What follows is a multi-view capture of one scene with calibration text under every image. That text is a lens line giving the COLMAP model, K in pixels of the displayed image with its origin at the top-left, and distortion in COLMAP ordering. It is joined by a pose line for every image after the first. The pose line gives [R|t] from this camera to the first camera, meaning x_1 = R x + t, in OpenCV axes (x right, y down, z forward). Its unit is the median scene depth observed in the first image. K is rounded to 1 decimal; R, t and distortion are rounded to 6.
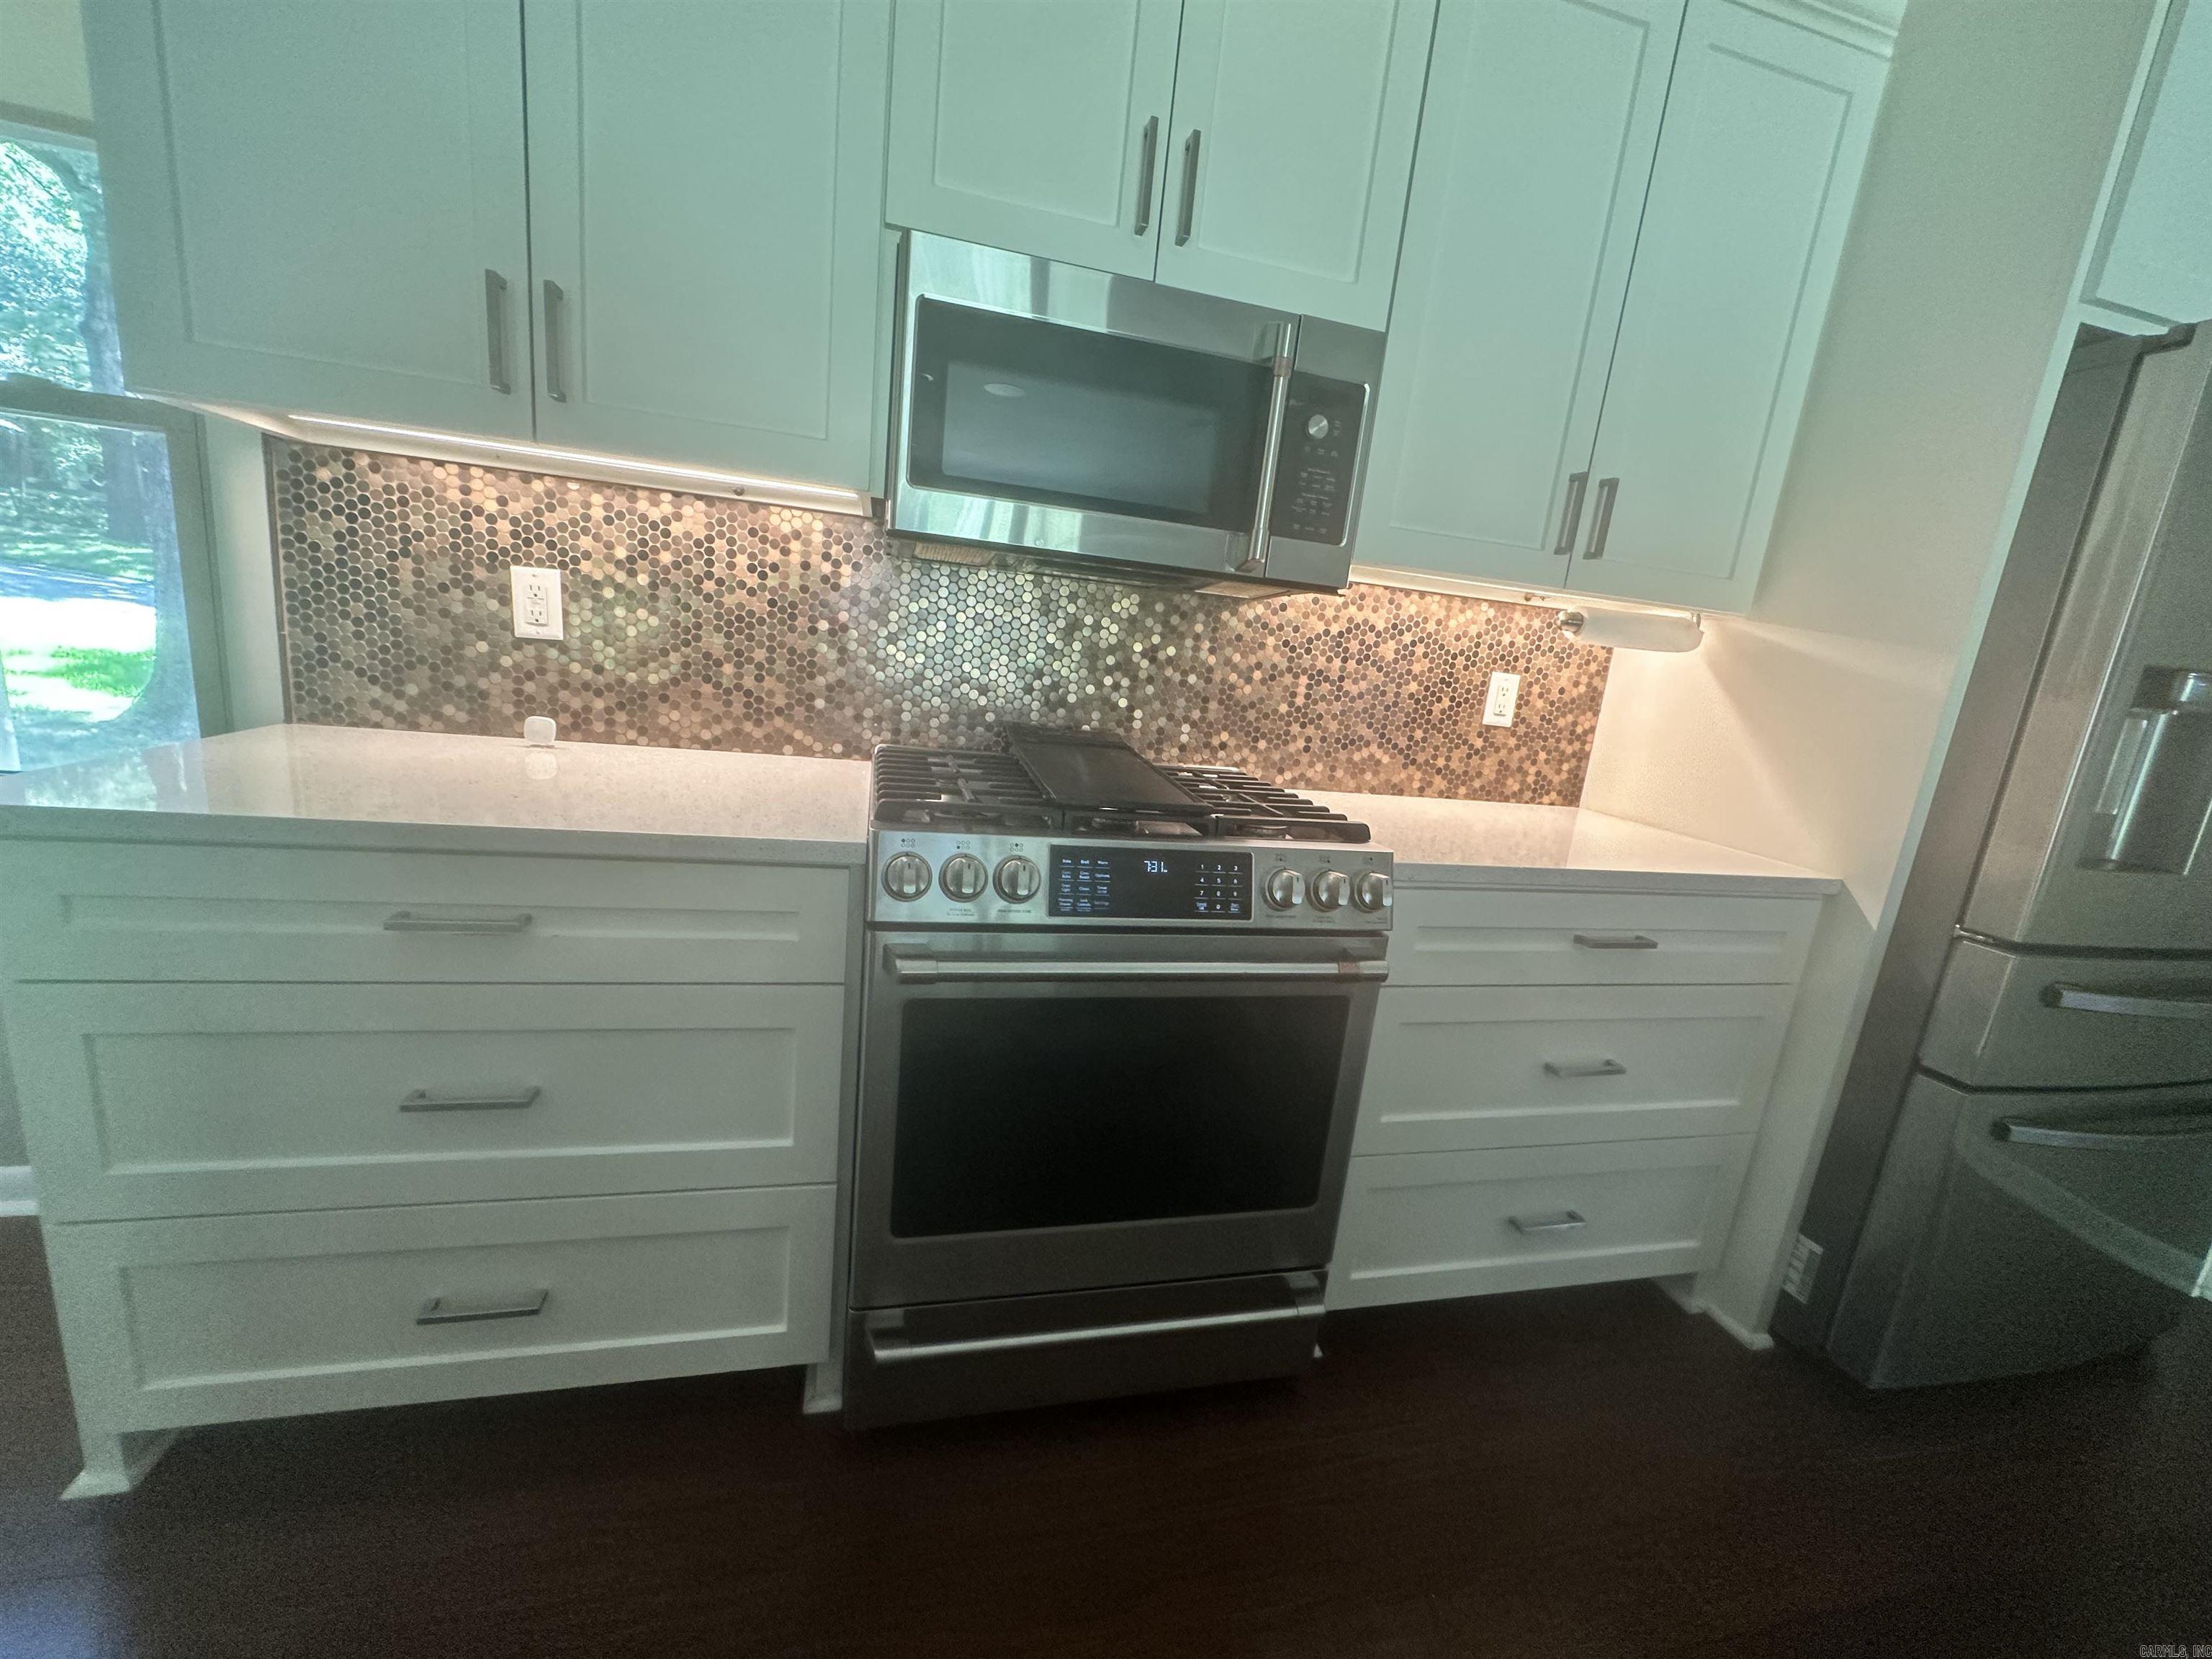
lens RADIAL K [[878.3, 0, 1109.0], [0, 878.3, 830.7], [0, 0, 1]] dist [-0.013560, -0.000121]
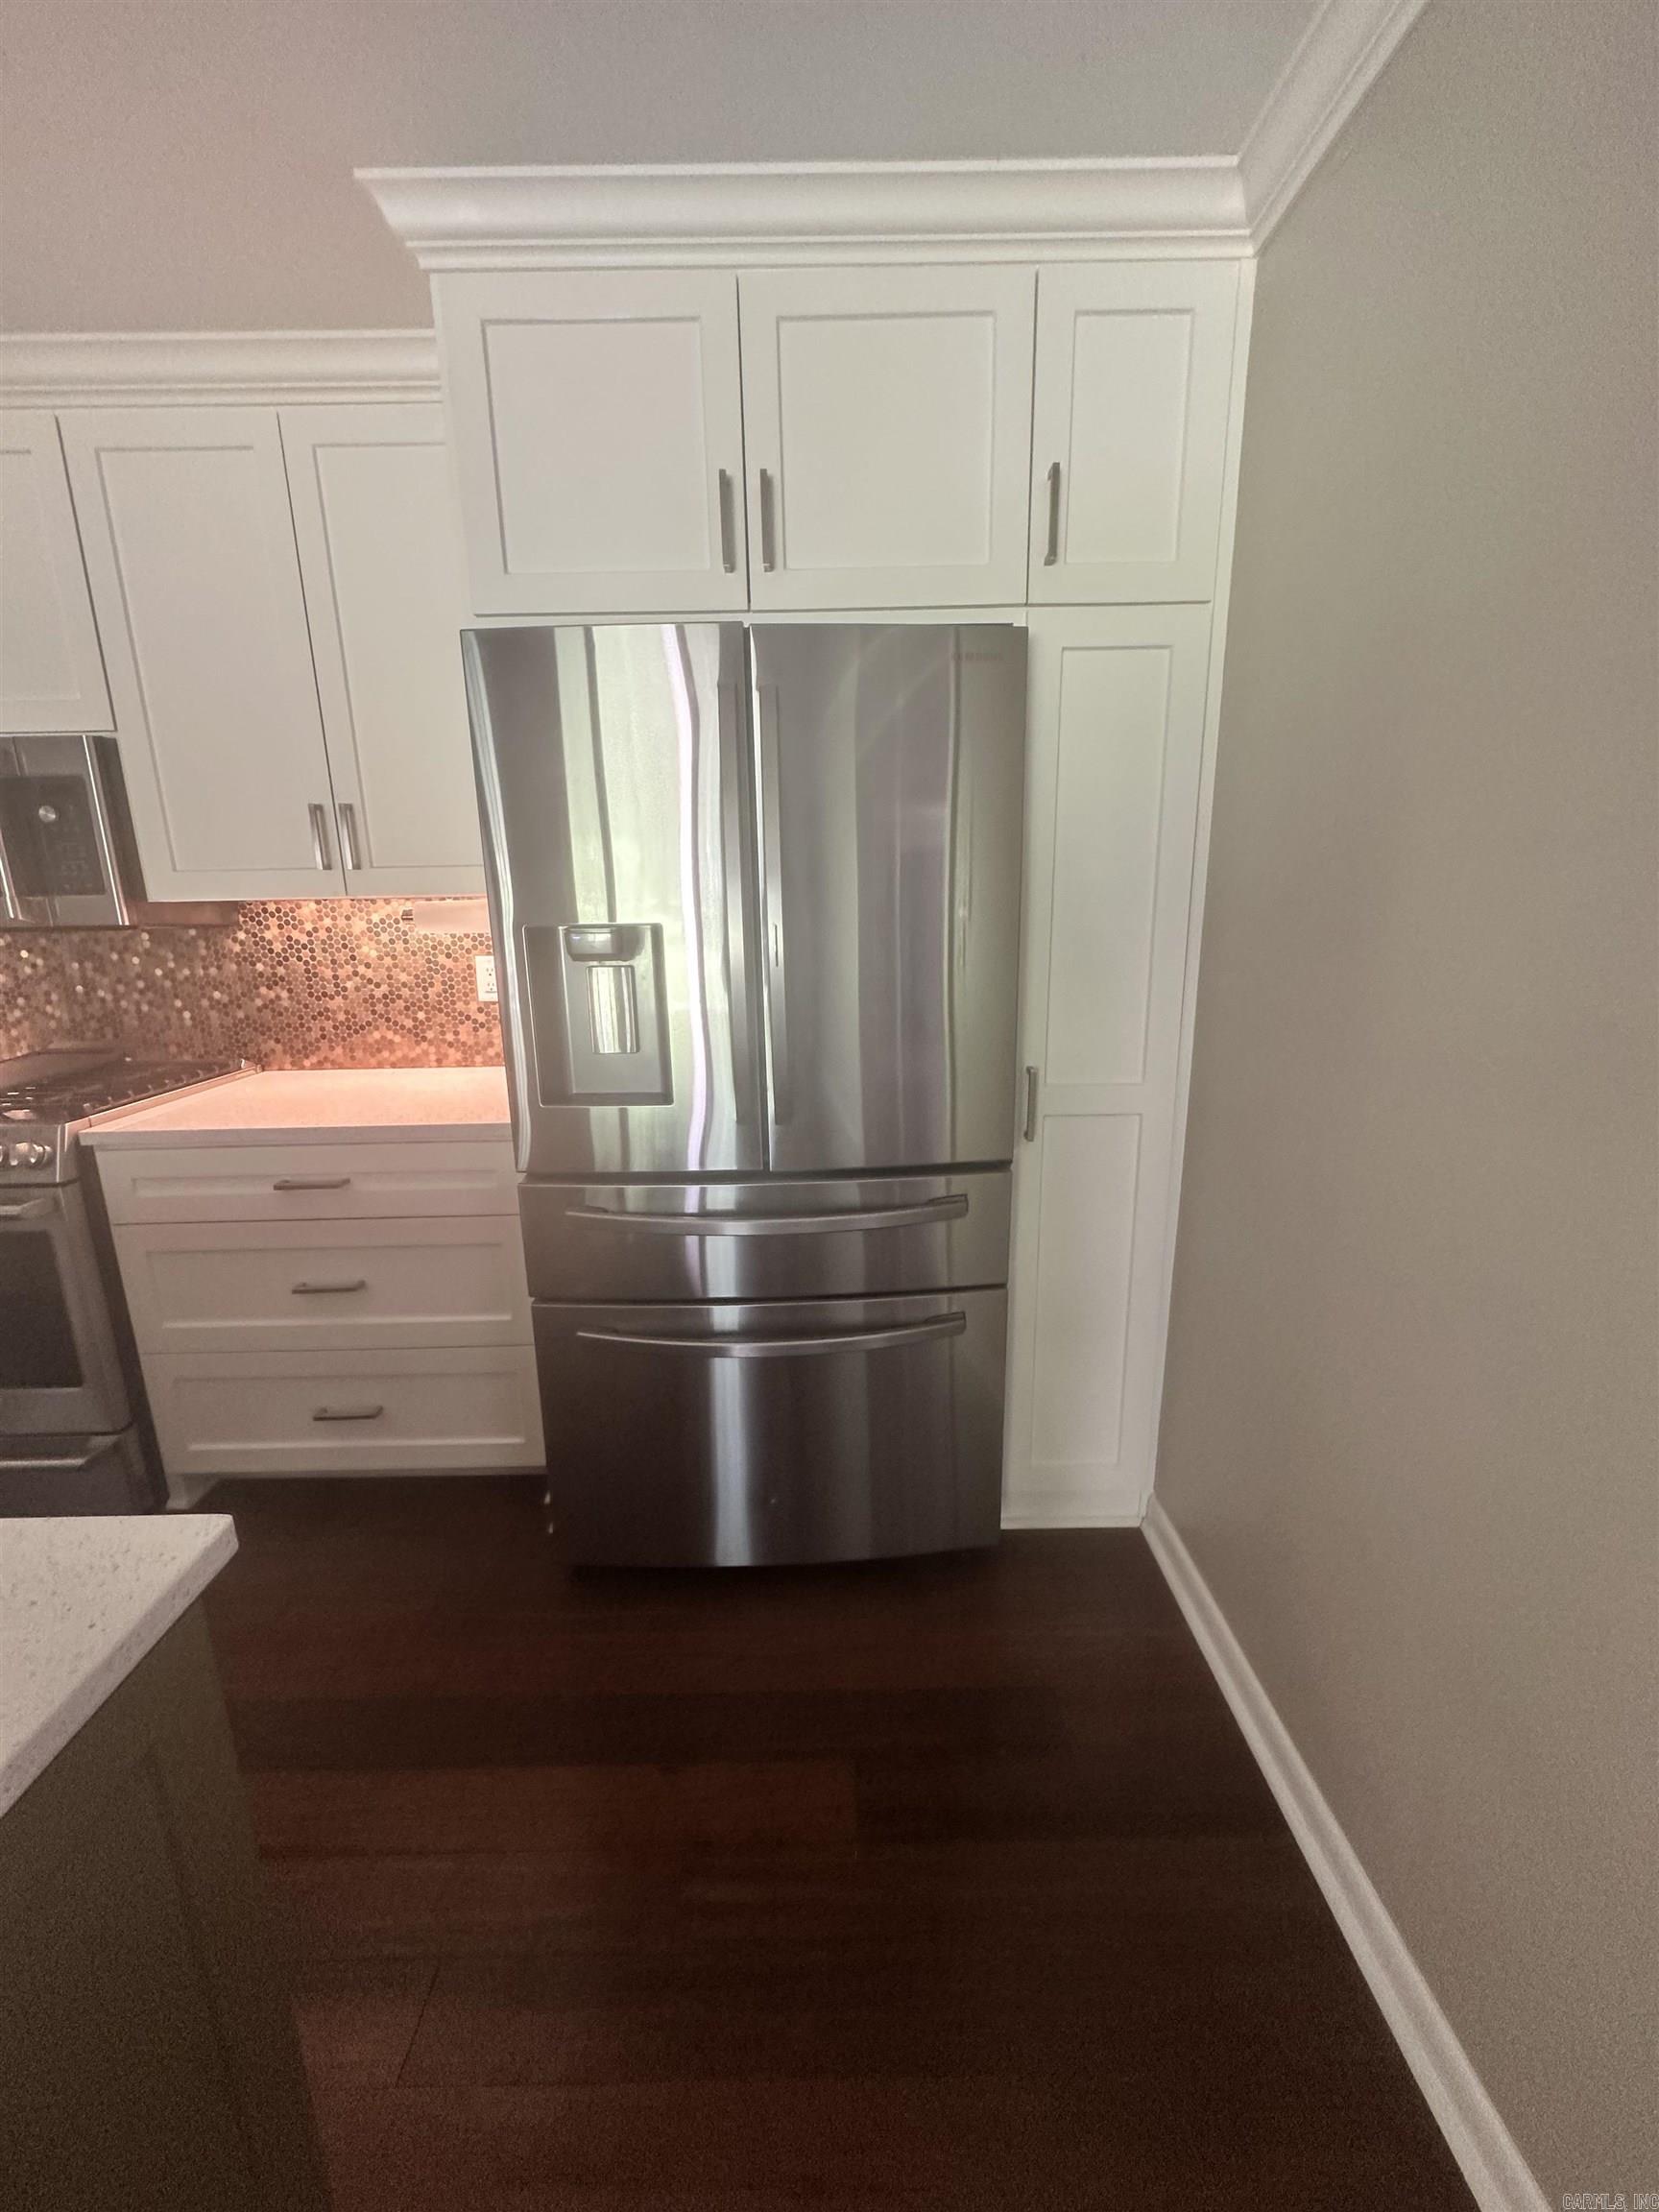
lens RADIAL K [[873.1, 0, 839.0], [0, 873.1, 1107.5], [0, 0, 1]] dist [-0.000829, -0.000256]
pose [[0.966800, -0.061756, -0.247958, 1.252998], [0.064191, 0.997936, 0.001739, 0.051549], [0.247339, -0.017598, 0.968769, -0.009045]]
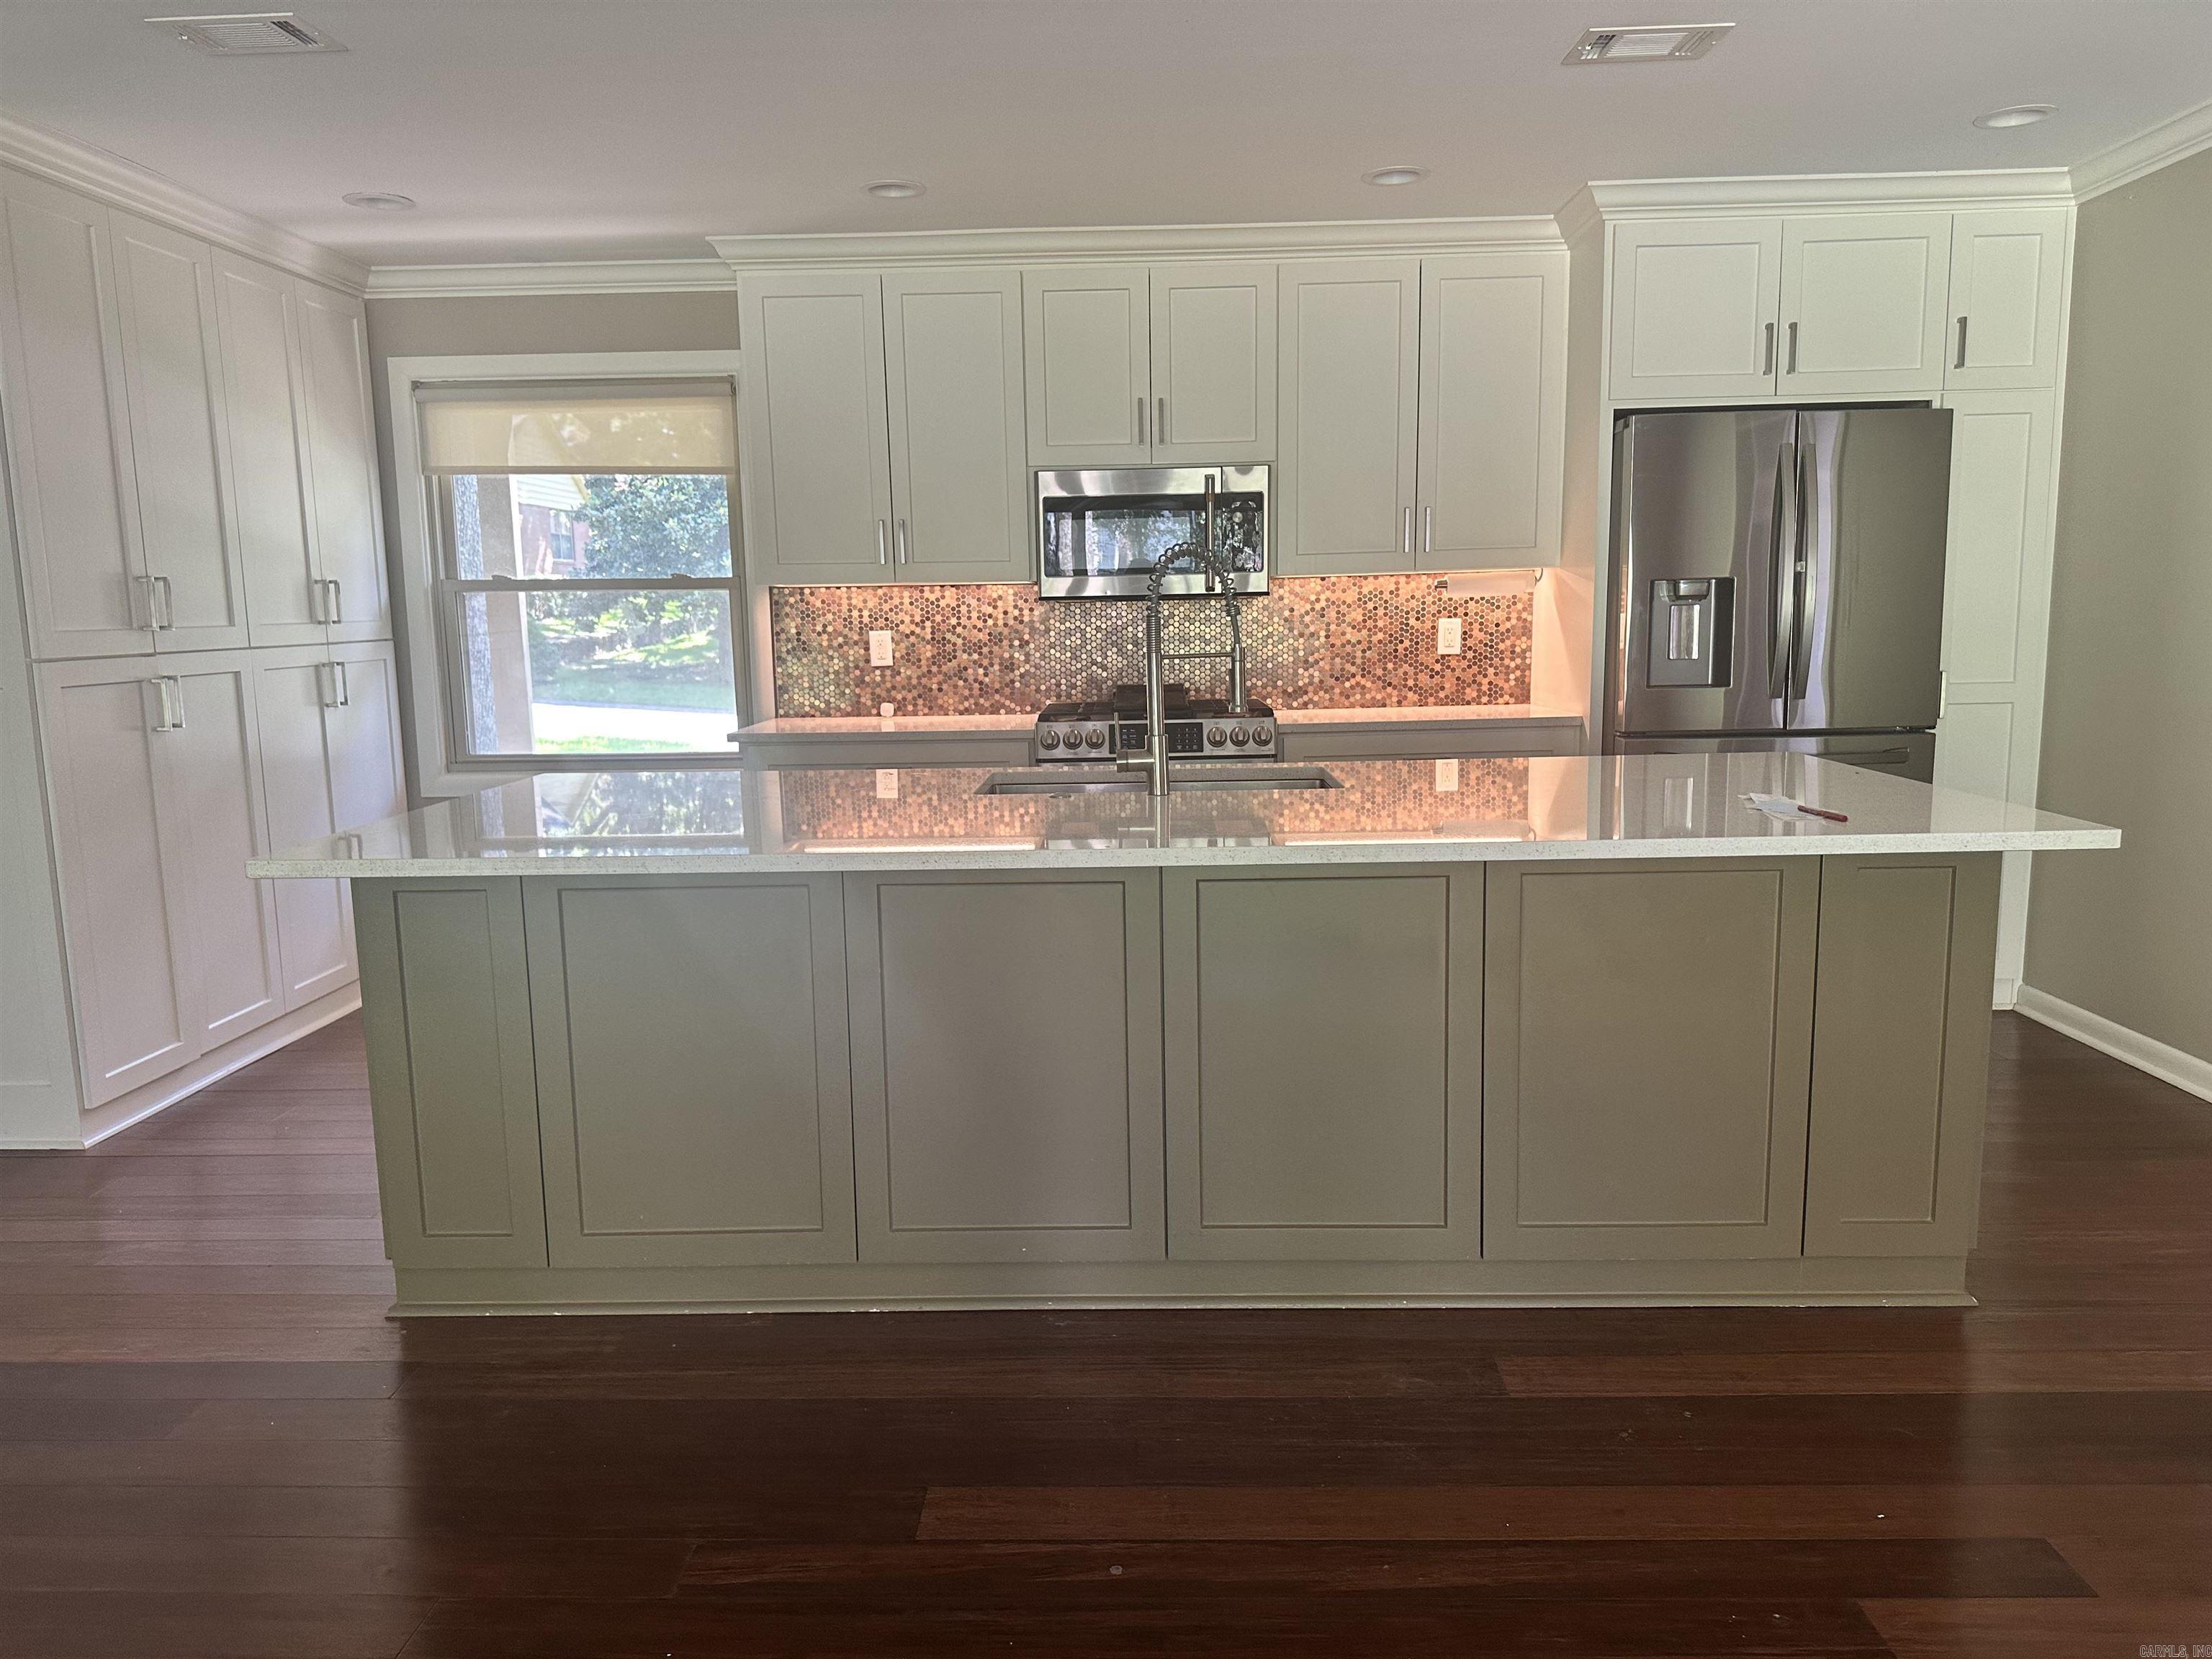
lens RADIAL K [[1574.6, 0, 1099.2], [0, 1574.6, 840.5], [0, 0, 1]] dist [0.097463, -0.123909]
pose [[0.953636, -0.082602, -0.289406, 0.676747], [0.059204, 0.994297, -0.088704, 0.427858], [0.295082, 0.067457, 0.953088, -1.842085]]
